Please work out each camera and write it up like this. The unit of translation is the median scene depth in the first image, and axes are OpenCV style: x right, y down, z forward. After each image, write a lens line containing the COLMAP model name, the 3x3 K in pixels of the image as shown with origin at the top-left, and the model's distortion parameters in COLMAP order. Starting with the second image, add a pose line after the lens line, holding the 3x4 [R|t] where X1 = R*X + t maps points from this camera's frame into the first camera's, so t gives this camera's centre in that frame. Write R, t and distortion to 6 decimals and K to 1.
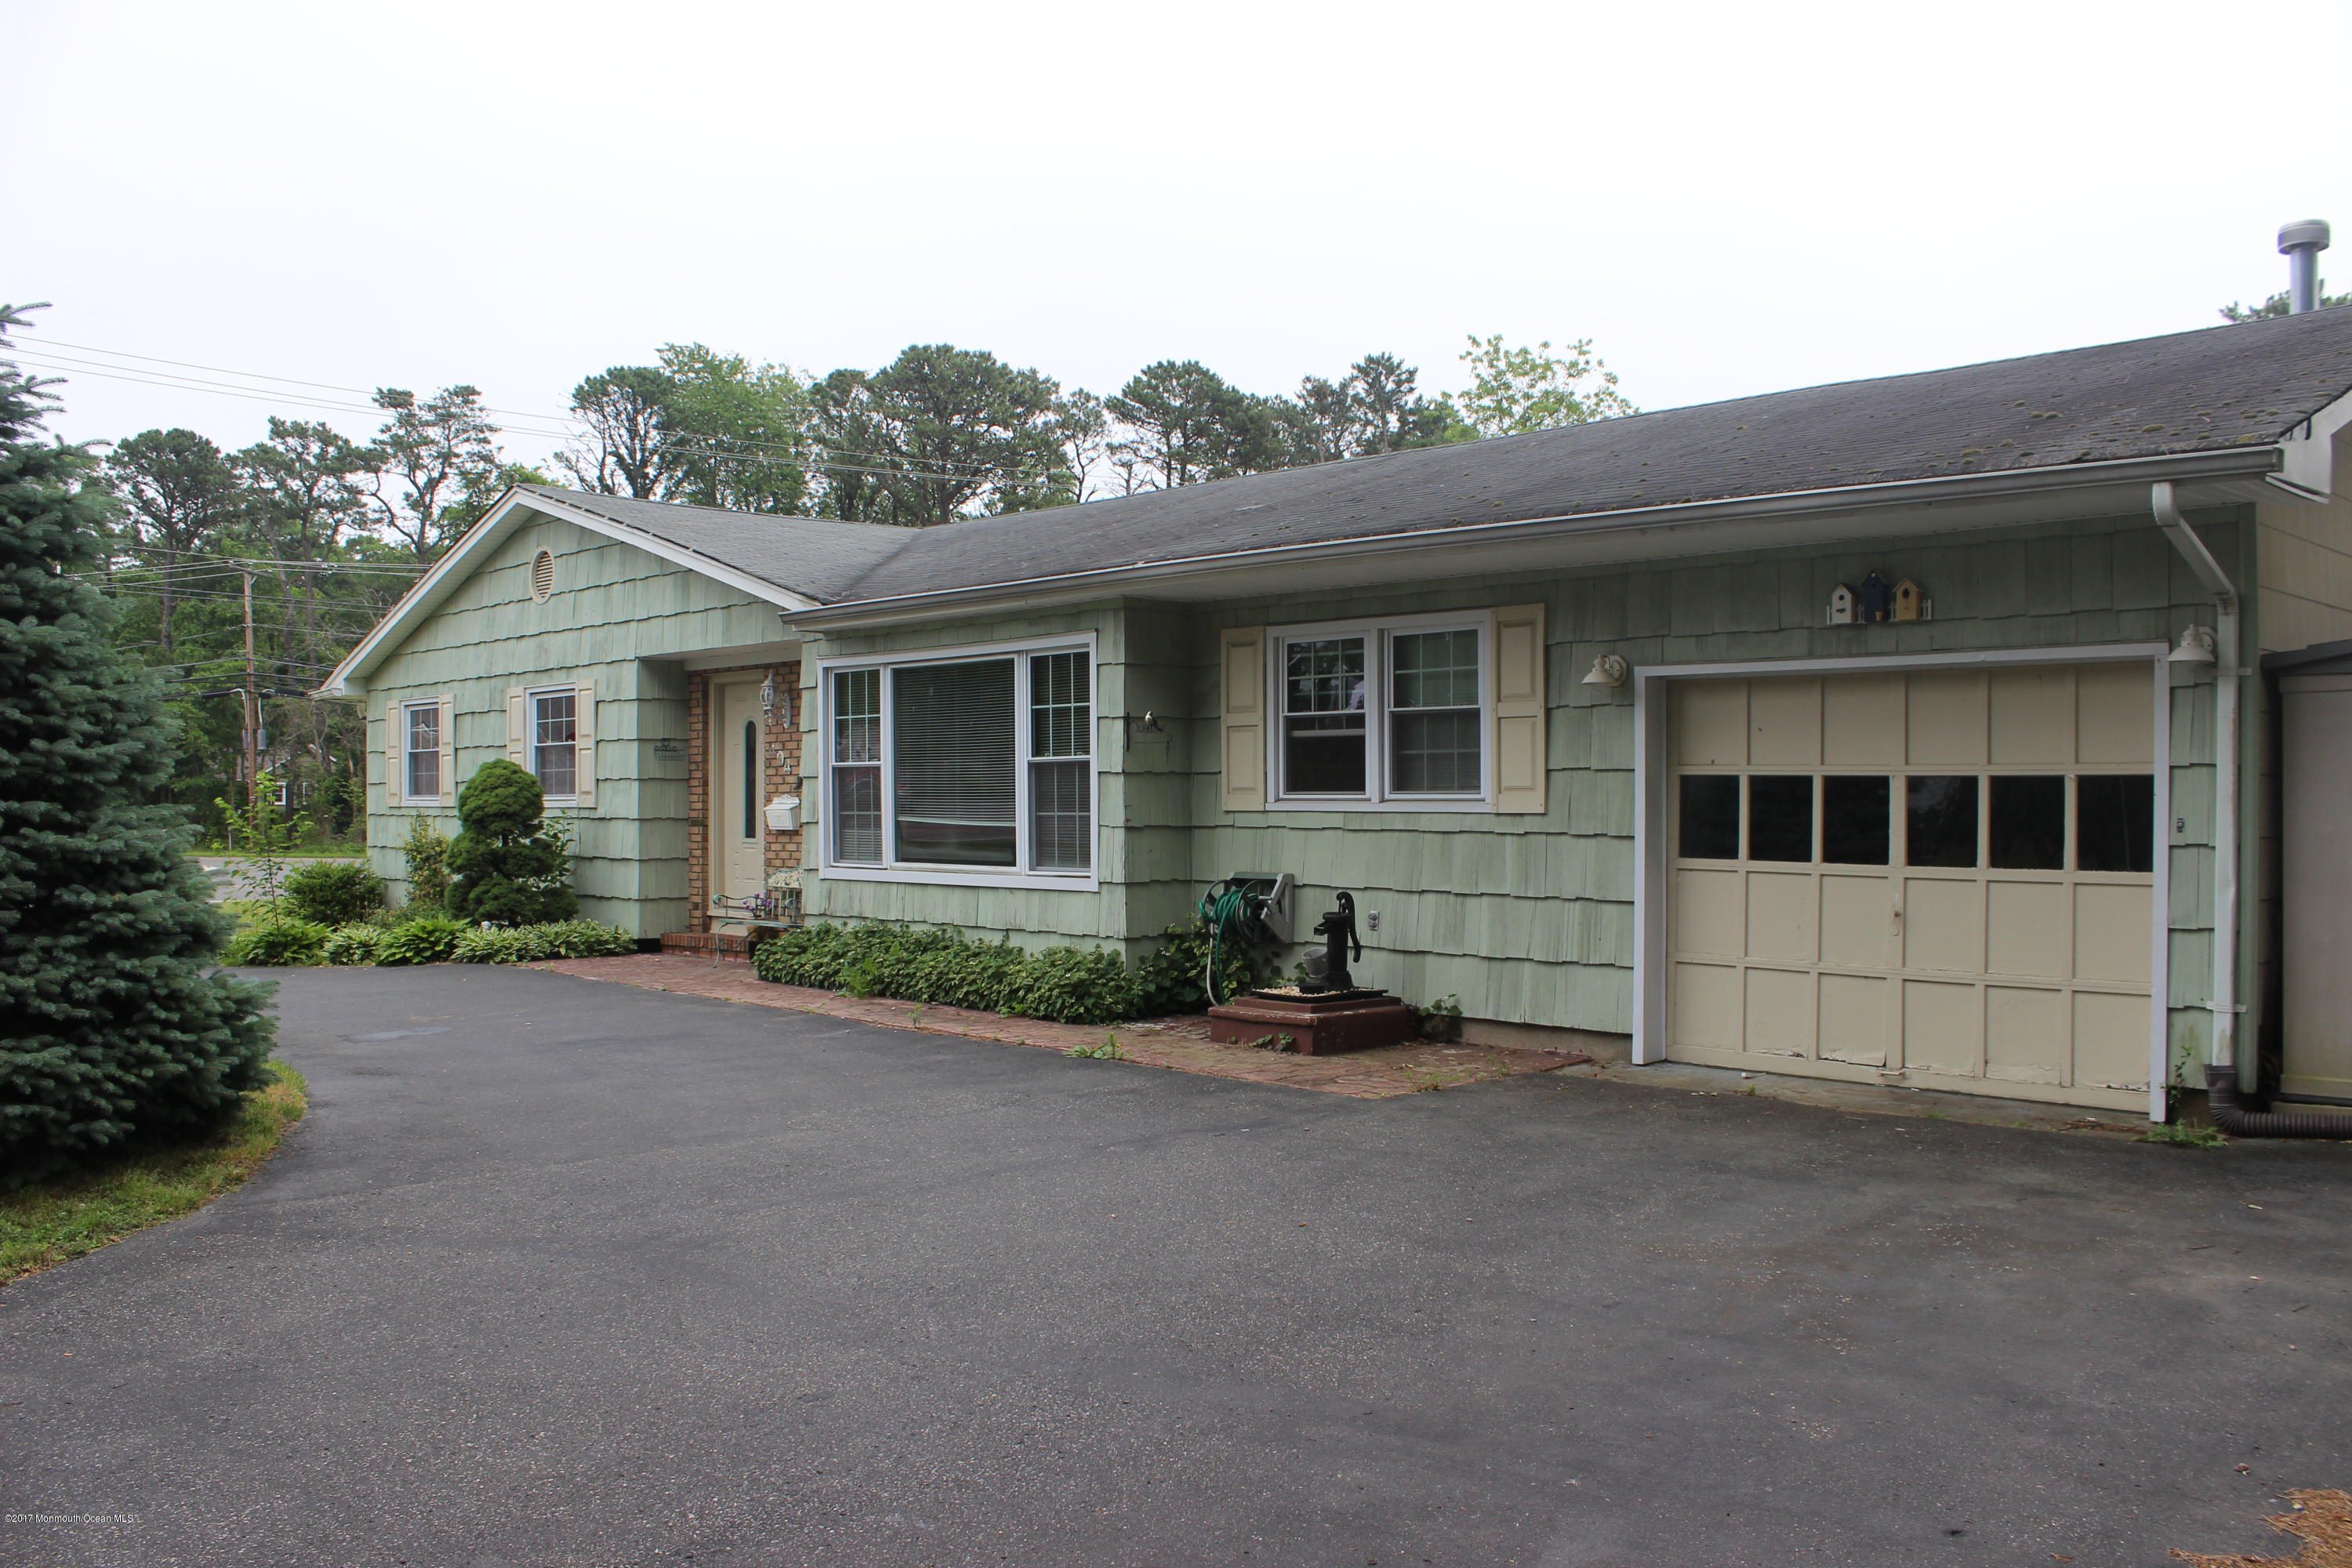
lens RADIAL K [[1957.8, 0, 1164.2], [0, 1957.8, 814.3], [0, 0, 1]] dist [-0.161420, 0.155819]
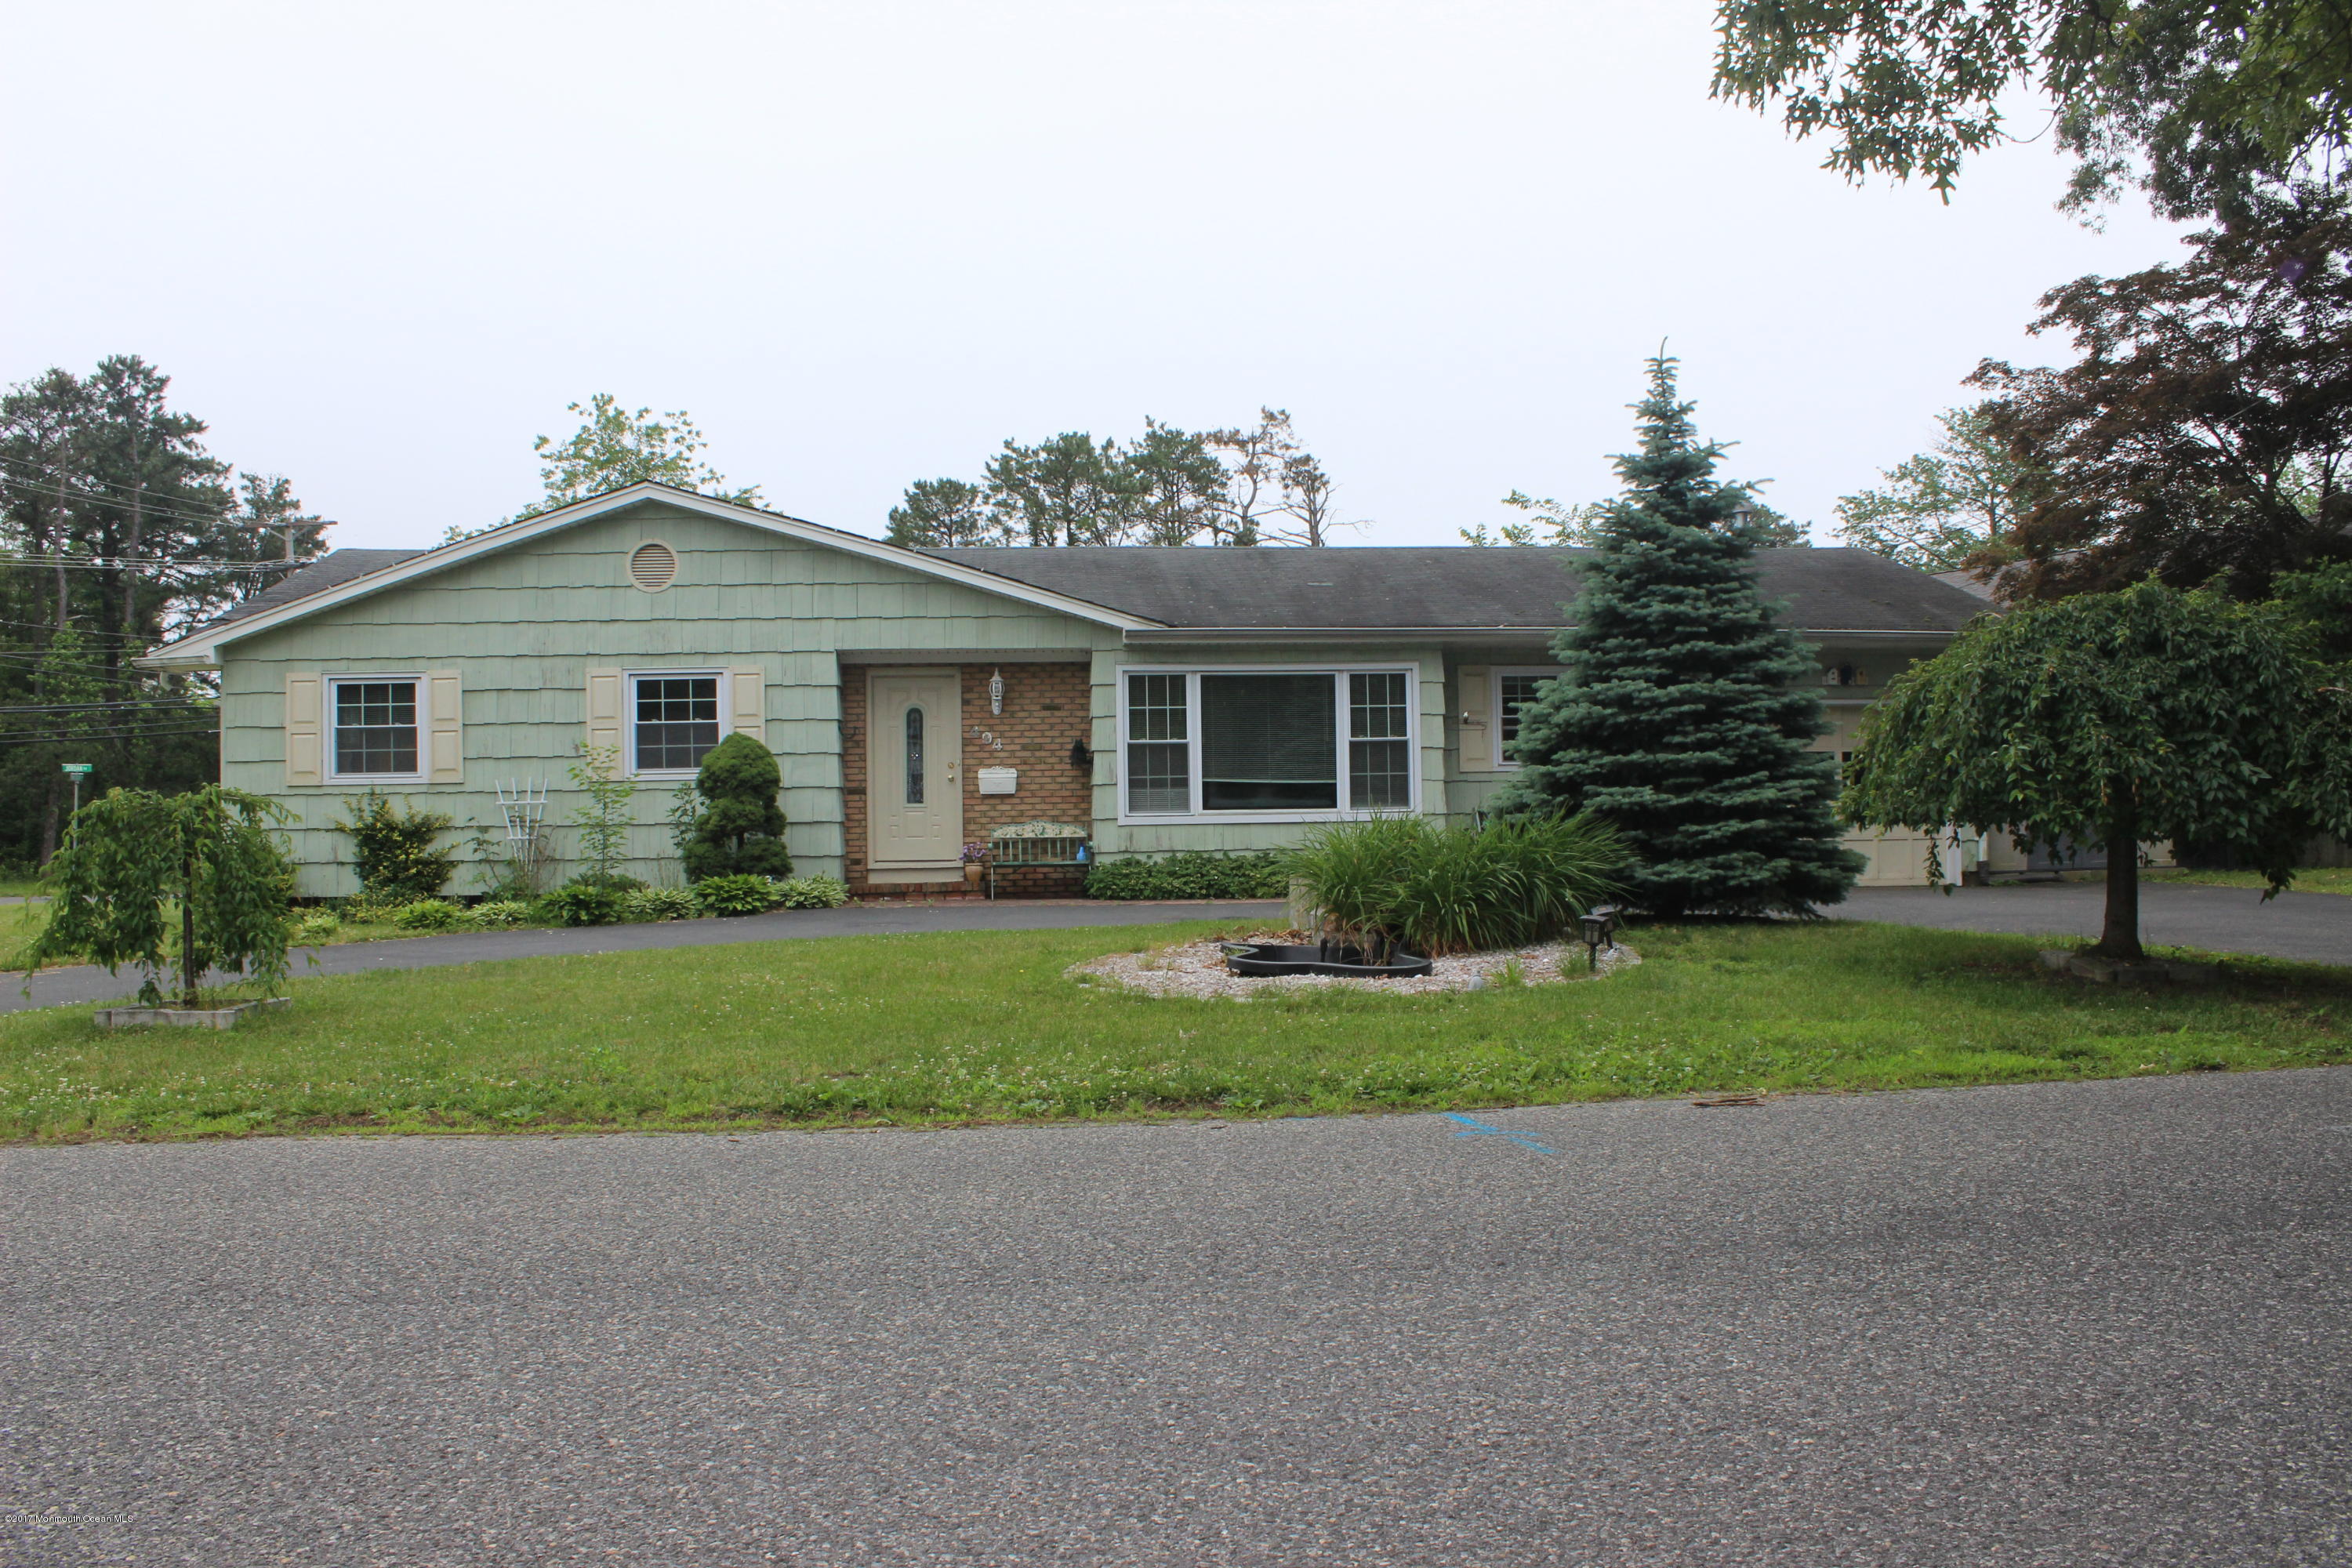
lens RADIAL K [[1957.8, 0, 1164.2], [0, 1957.8, 814.3], [0, 0, 1]] dist [-0.161420, 0.155819]
pose [[0.633543, -0.002601, 0.773703, -1.332993], [0.020441, 0.999702, -0.013377, 0.048516], [-0.773437, 0.024290, 0.633407, 0.118454]]
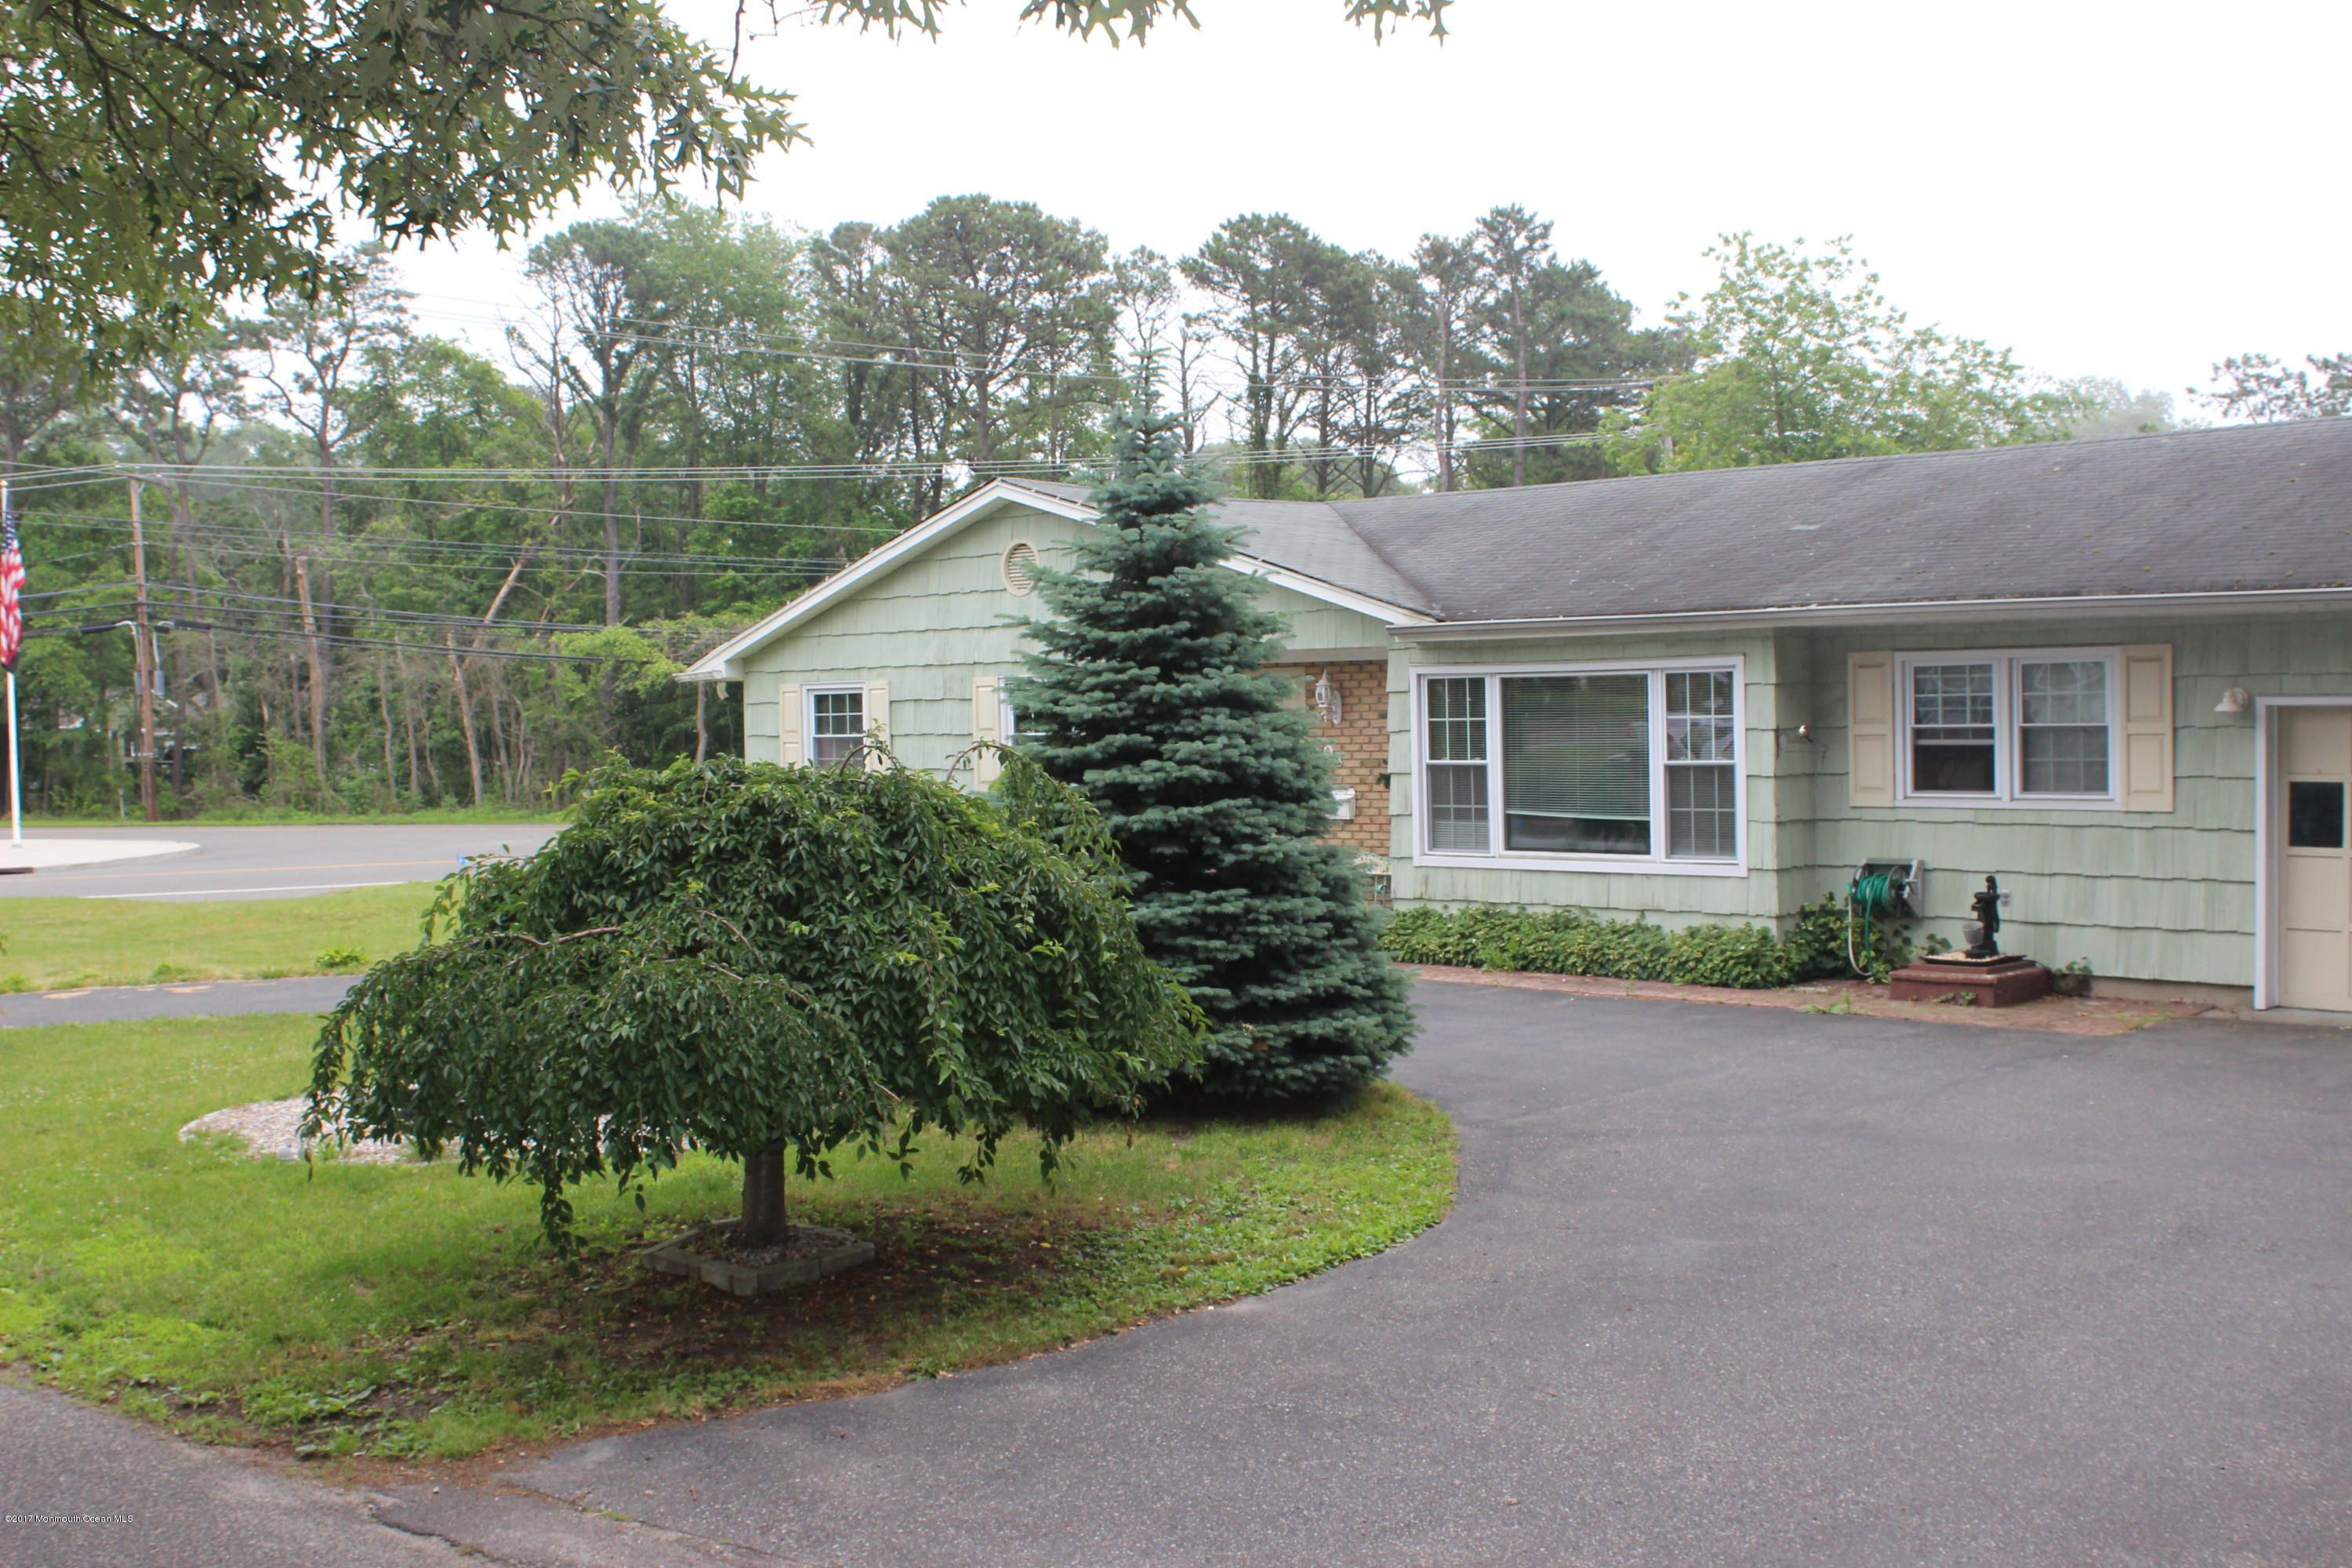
lens RADIAL K [[2552.7, 0, 1145.4], [0, 2552.7, 787.1], [0, 0, 1]] dist [-0.083466, 0.016187]
pose [[0.999298, -0.016743, 0.033516, -0.412345], [0.016055, 0.999657, 0.020693, -0.047931], [-0.033851, -0.020140, 0.999224, -0.474837]]
